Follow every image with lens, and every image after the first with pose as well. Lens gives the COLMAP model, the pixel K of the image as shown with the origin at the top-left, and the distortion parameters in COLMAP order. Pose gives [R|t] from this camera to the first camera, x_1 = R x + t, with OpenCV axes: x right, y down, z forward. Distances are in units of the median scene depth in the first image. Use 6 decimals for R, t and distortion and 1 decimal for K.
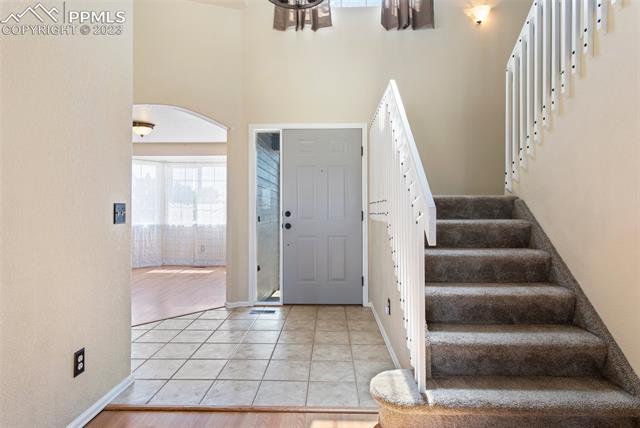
lens RADIAL K [[314.9, 0, 321.0], [0, 314.9, 210.3], [0, 0, 1]] dist [0.000666, -0.000008]
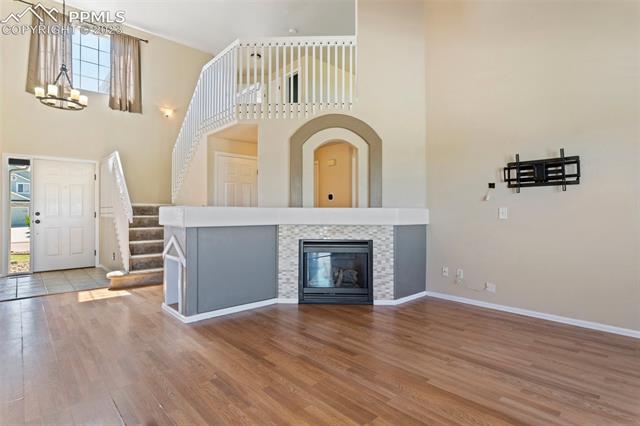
lens RADIAL K [[314.9, 0, 321.0], [0, 314.9, 209.3], [0, 0, 1]] dist [0.000666, -0.000008]
pose [[0.693754, 0.003678, 0.720203, -0.254771], [-0.003103, 0.999993, -0.002118, -0.011647], [-0.720205, -0.000766, 0.693760, -1.087910]]
